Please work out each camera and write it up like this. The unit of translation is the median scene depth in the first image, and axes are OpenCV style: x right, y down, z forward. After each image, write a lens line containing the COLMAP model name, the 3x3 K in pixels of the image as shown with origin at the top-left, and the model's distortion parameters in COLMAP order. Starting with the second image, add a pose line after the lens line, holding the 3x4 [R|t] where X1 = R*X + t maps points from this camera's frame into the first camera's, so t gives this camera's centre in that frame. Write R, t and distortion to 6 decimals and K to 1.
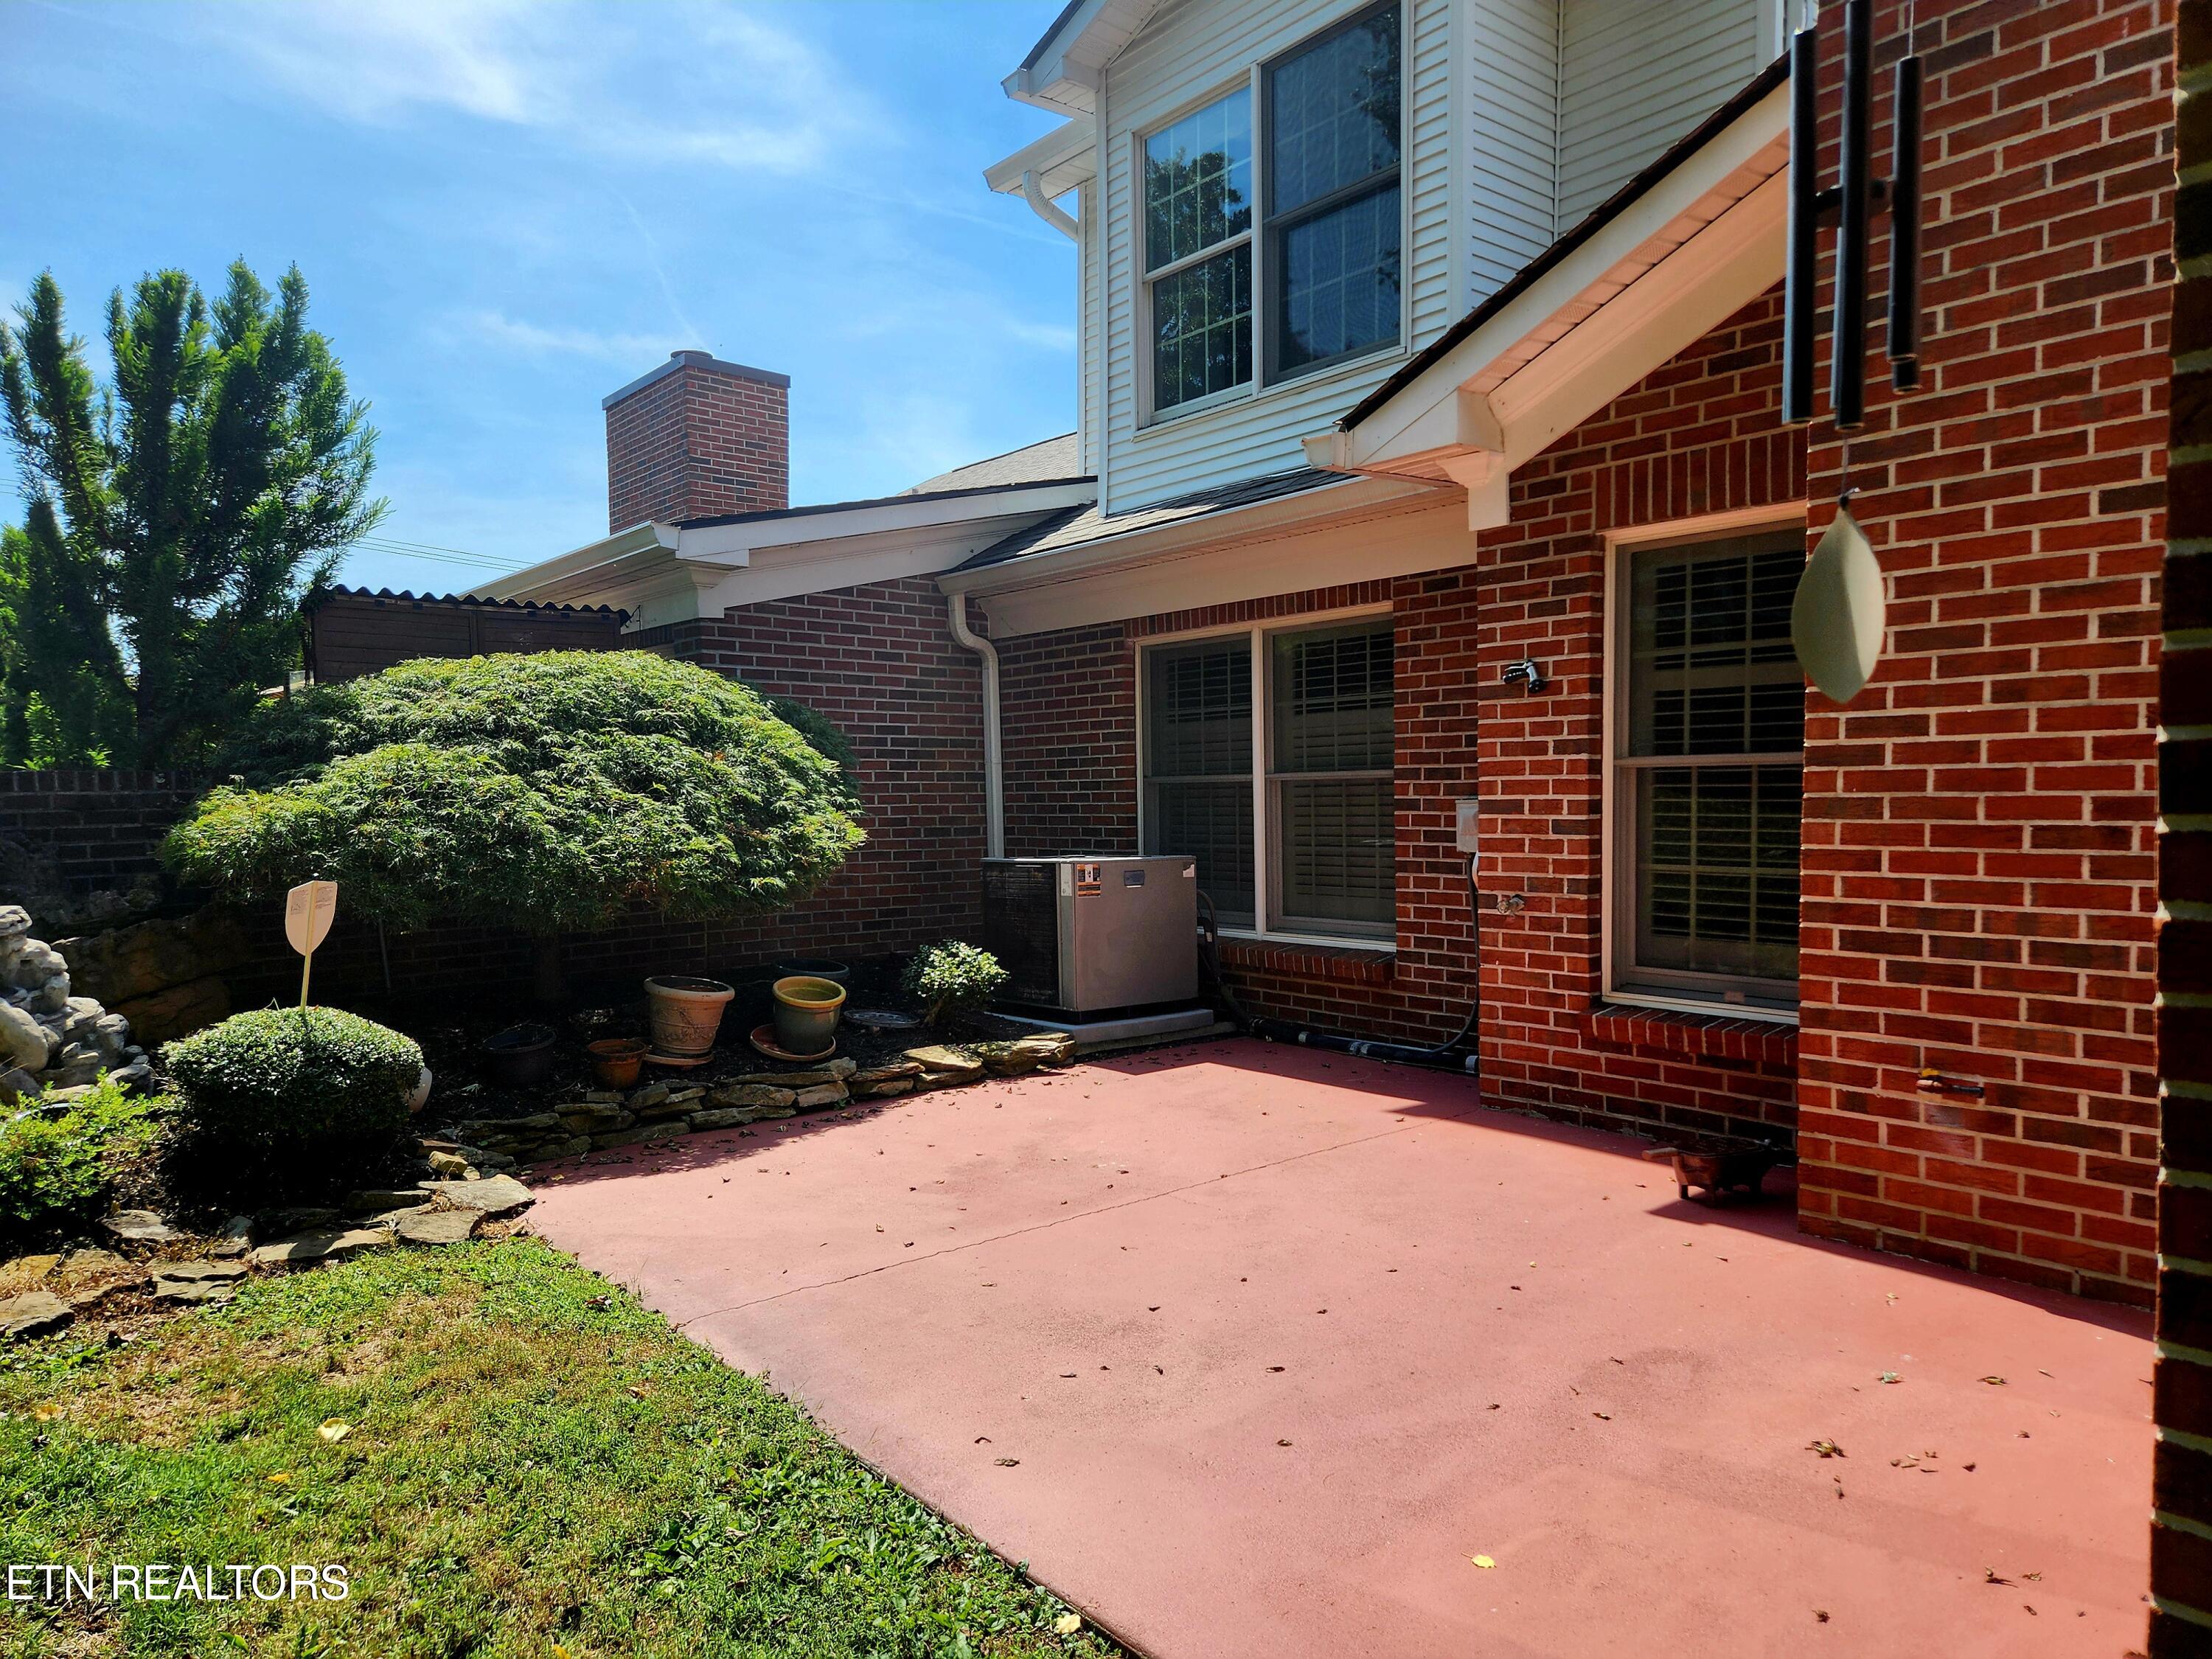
lens RADIAL K [[1476.7, 0, 1106.0], [0, 1476.7, 829.5], [0, 0, 1]] dist [0.105034, -0.095504]
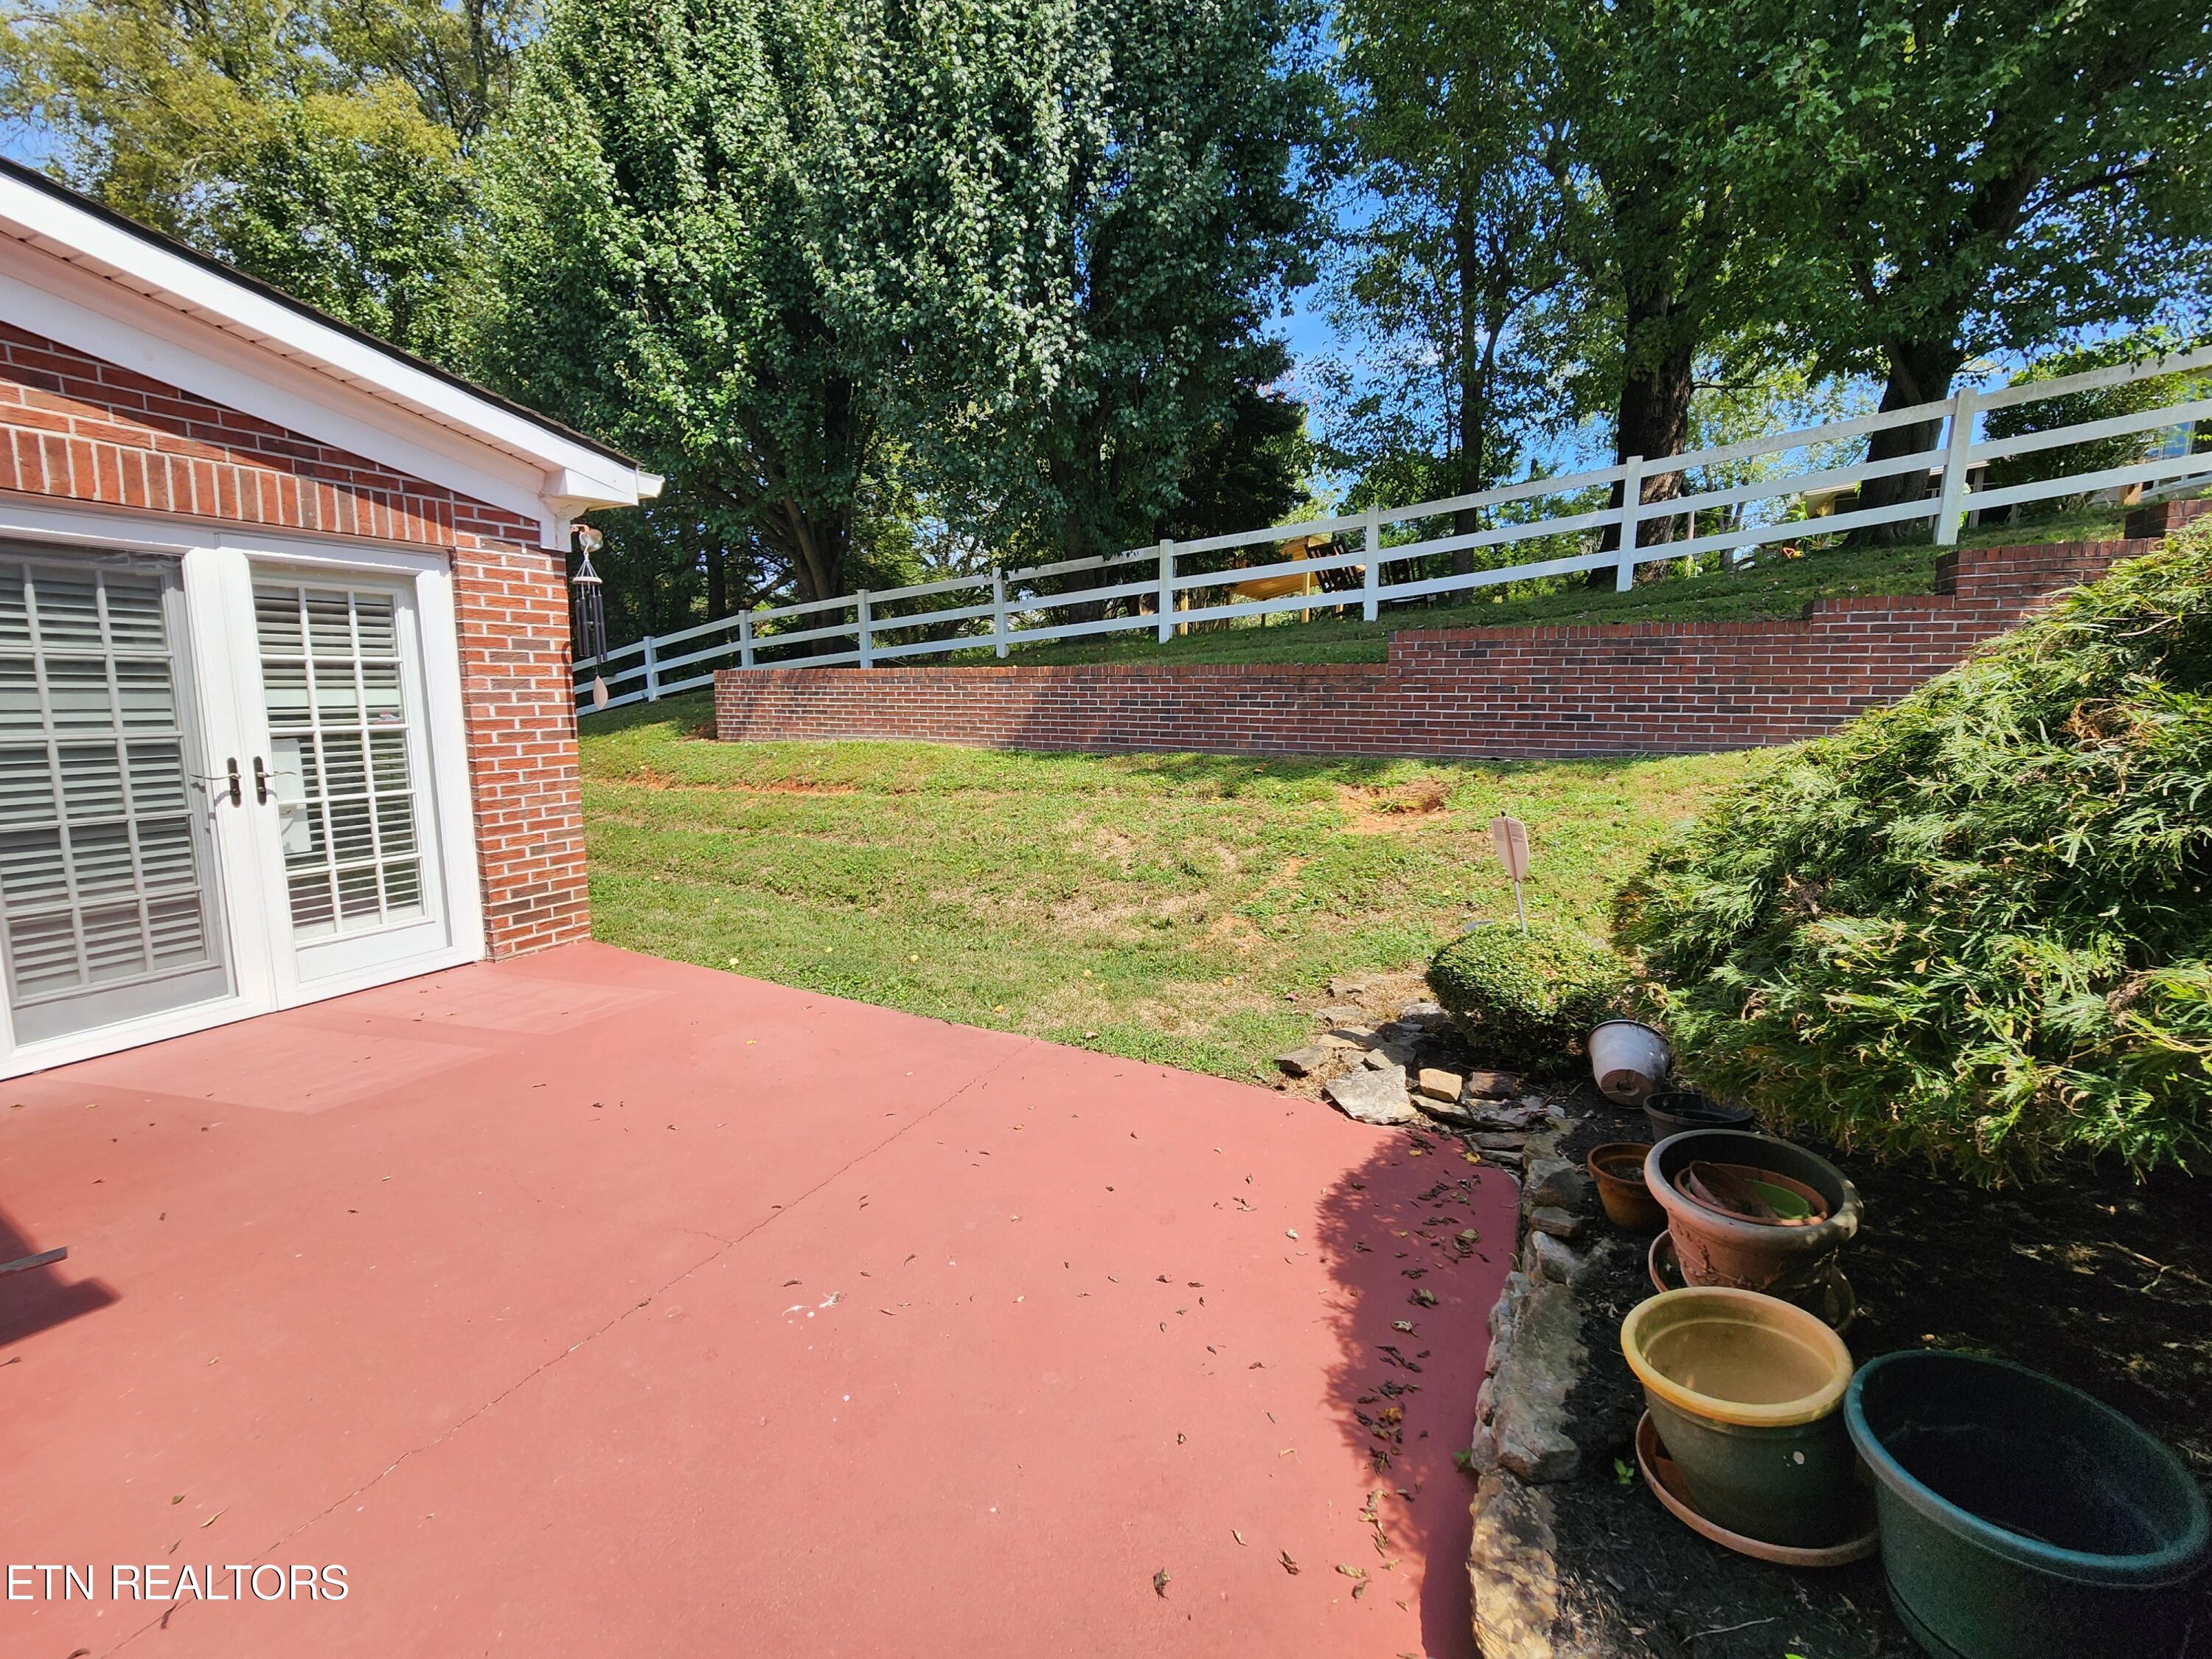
lens RADIAL K [[902.5, 0, 1106.0], [0, 902.5, 829.5], [0, 0, 1]] dist [-0.021737, 0.000672]
pose [[-0.919609, 0.068740, -0.386775, 0.022497], [-0.001489, 0.983954, 0.178416, -0.064014], [0.392833, 0.164649, -0.904750, 1.267918]]
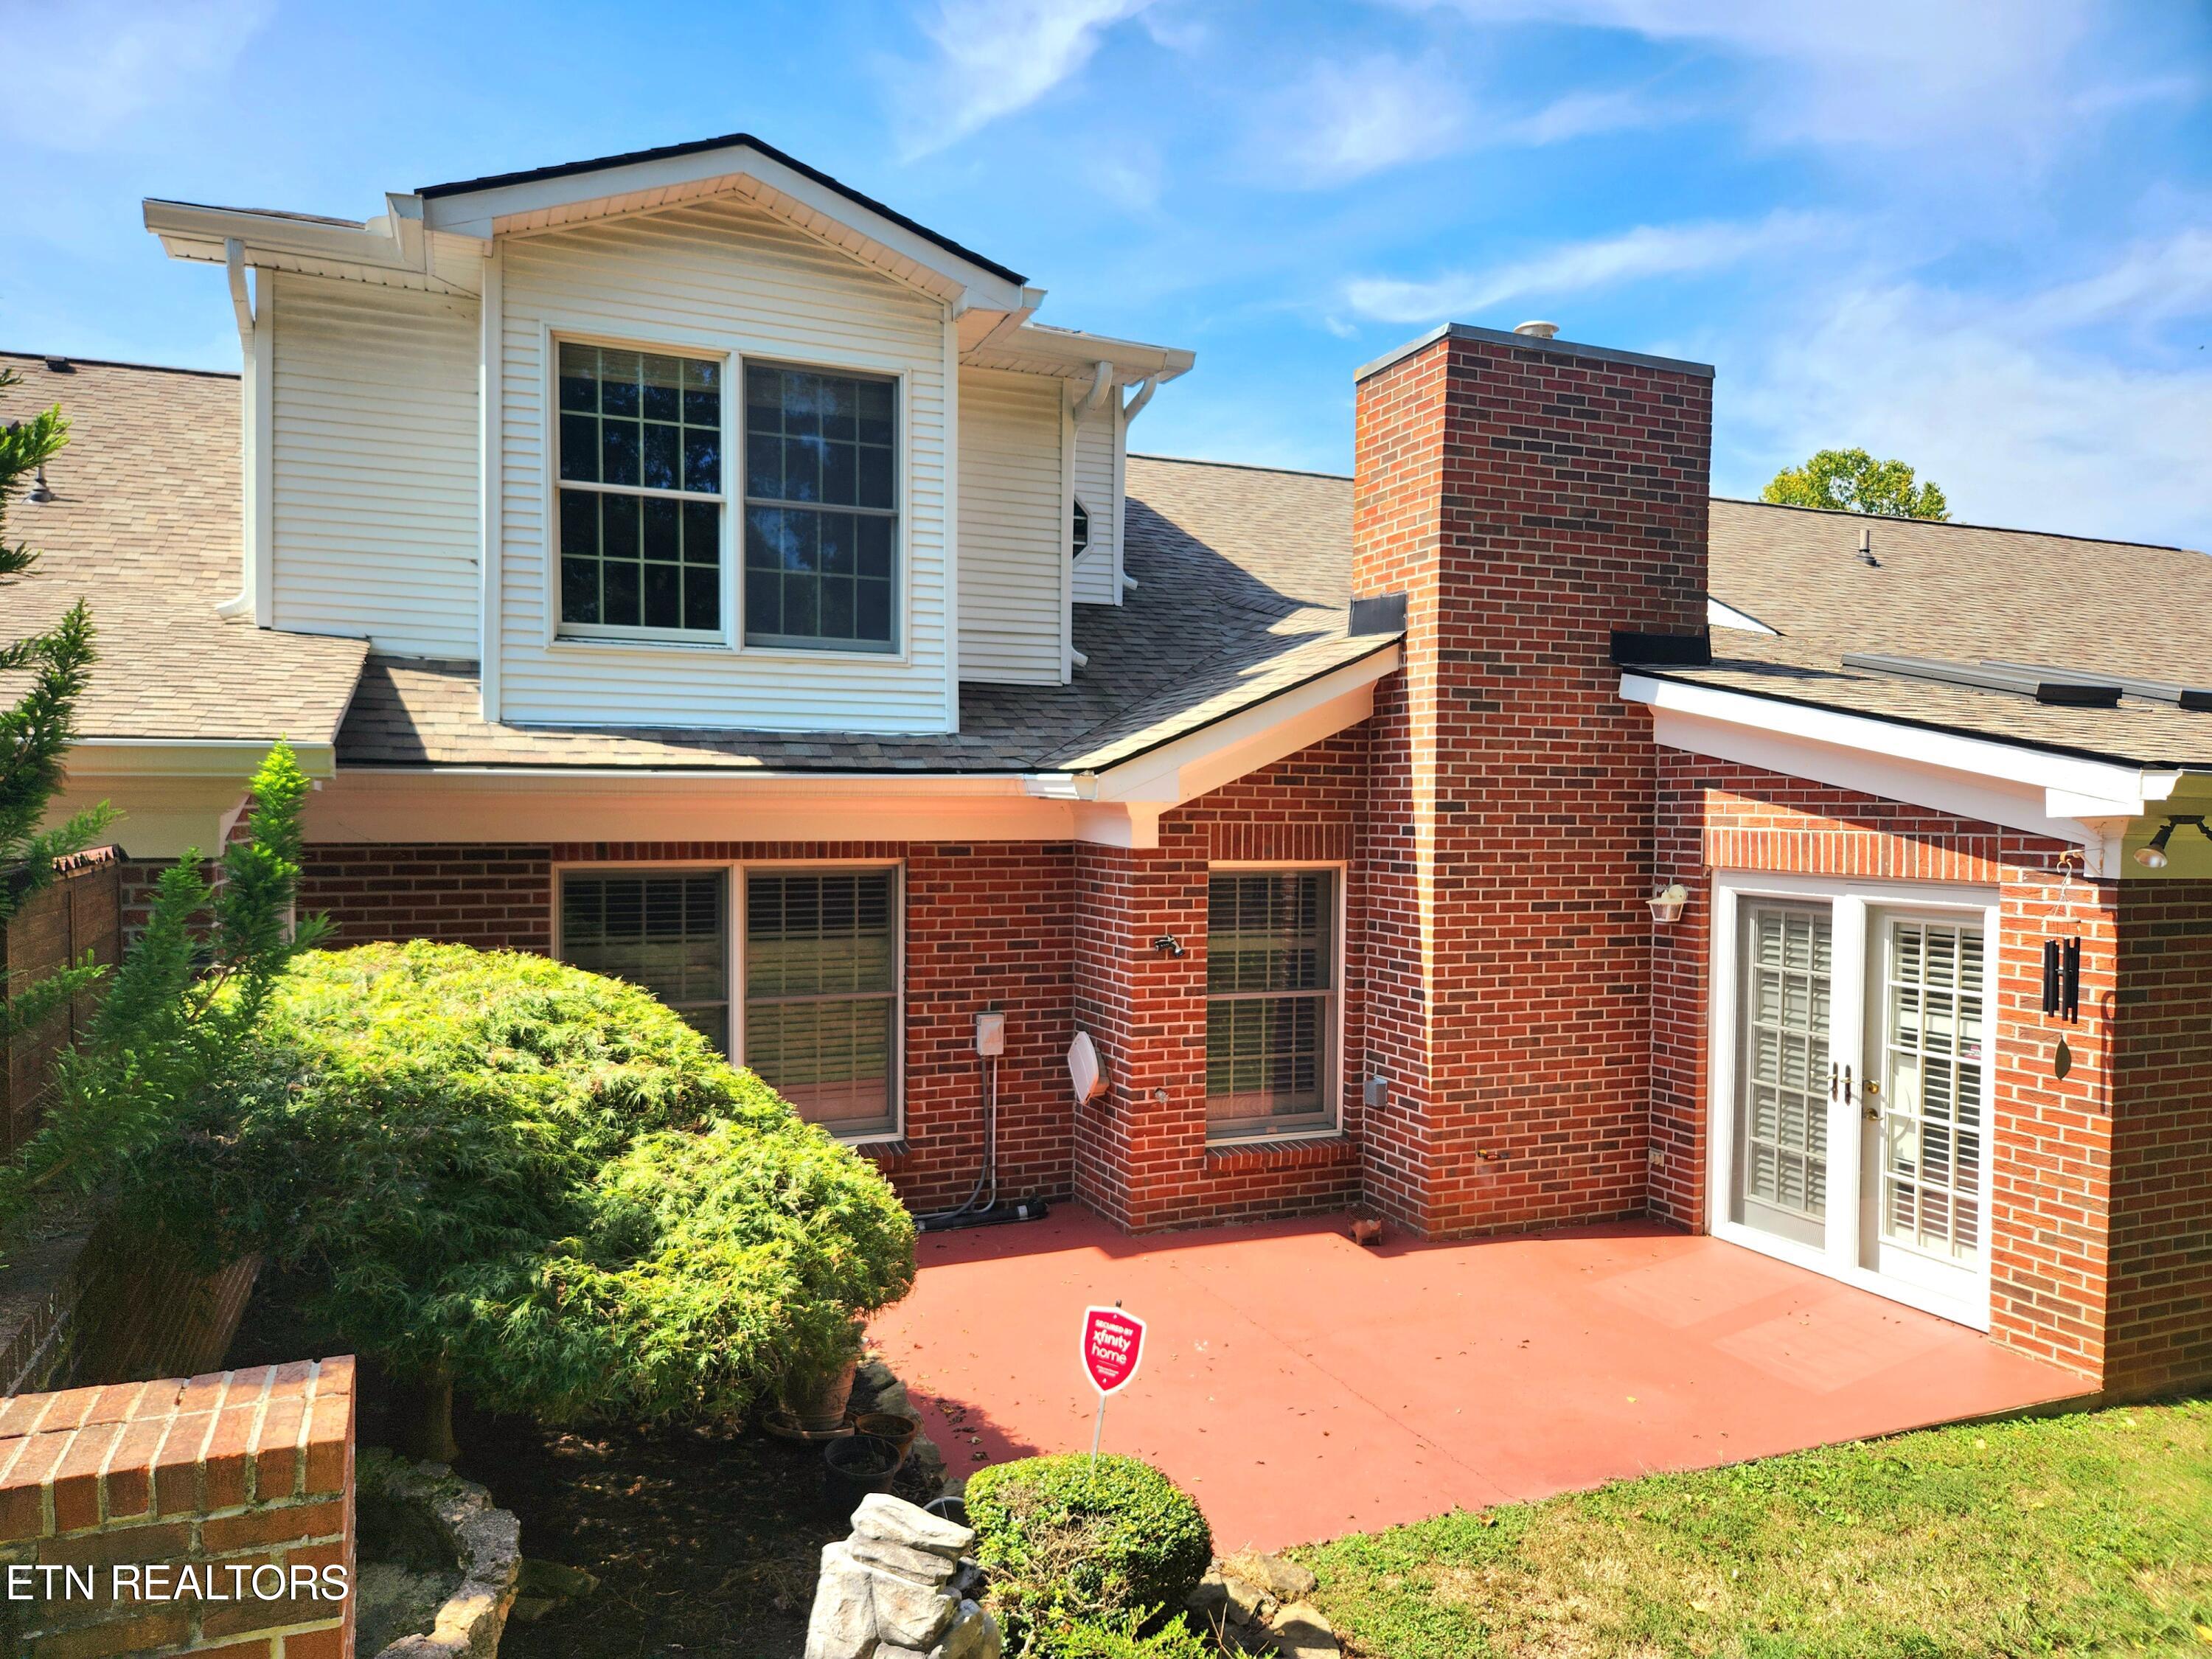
lens RADIAL K [[1388.0, 0, 1106.0], [0, 1388.0, 829.5], [0, 0, 1]] dist [0.056651, 0.000355]
pose [[0.306164, 0.007530, 0.951949, -1.122066], [0.013206, 0.999839, -0.012156, -0.209414], [-0.951887, 0.016293, 0.306015, 0.622112]]
